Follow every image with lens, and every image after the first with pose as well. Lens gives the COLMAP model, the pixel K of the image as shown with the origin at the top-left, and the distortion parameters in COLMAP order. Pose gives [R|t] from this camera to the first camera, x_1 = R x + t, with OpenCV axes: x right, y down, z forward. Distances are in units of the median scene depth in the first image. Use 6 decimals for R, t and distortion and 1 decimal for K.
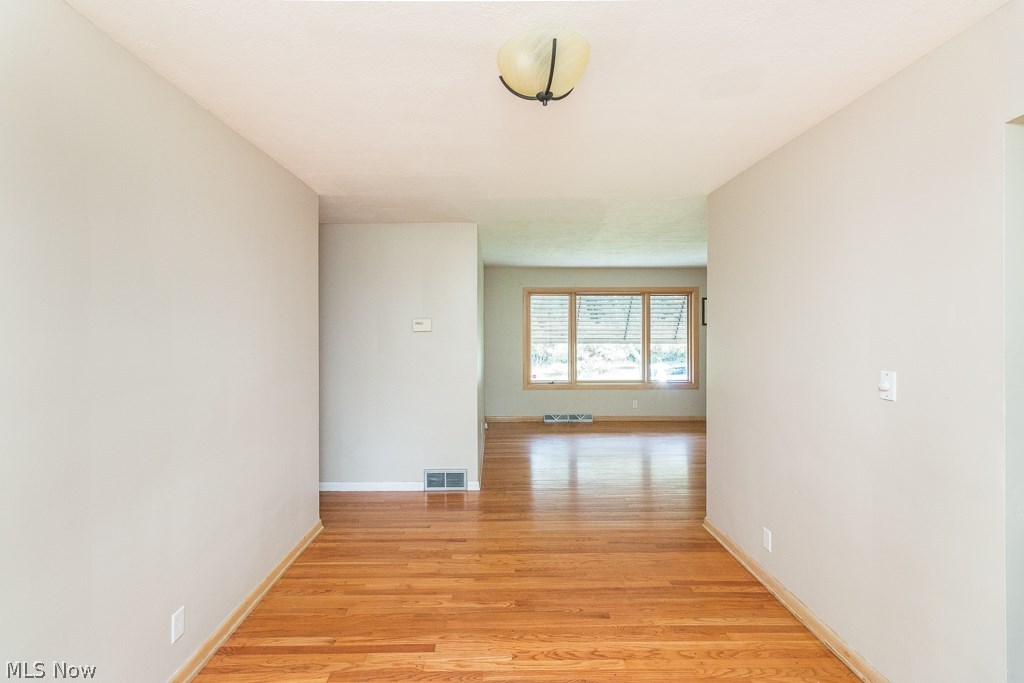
lens RADIAL K [[468.0, 0, 511.3], [0, 468.0, 335.8], [0, 0, 1]] dist [0.002632, 0.000295]
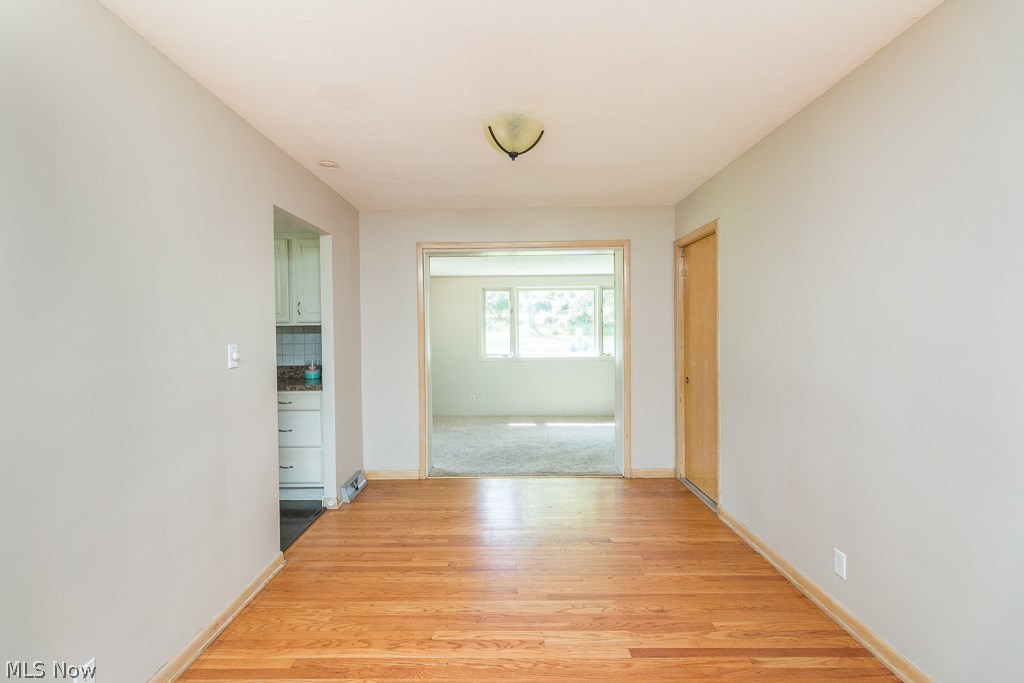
lens RADIAL K [[468.0, 0, 510.3], [0, 468.0, 334.0], [0, 0, 1]] dist [0.002632, 0.000295]
pose [[-0.999637, 0.014171, 0.022909, 0.039971], [0.014656, 0.999668, 0.021170, 0.028125], [-0.022601, 0.021498, -0.999513, 1.931663]]
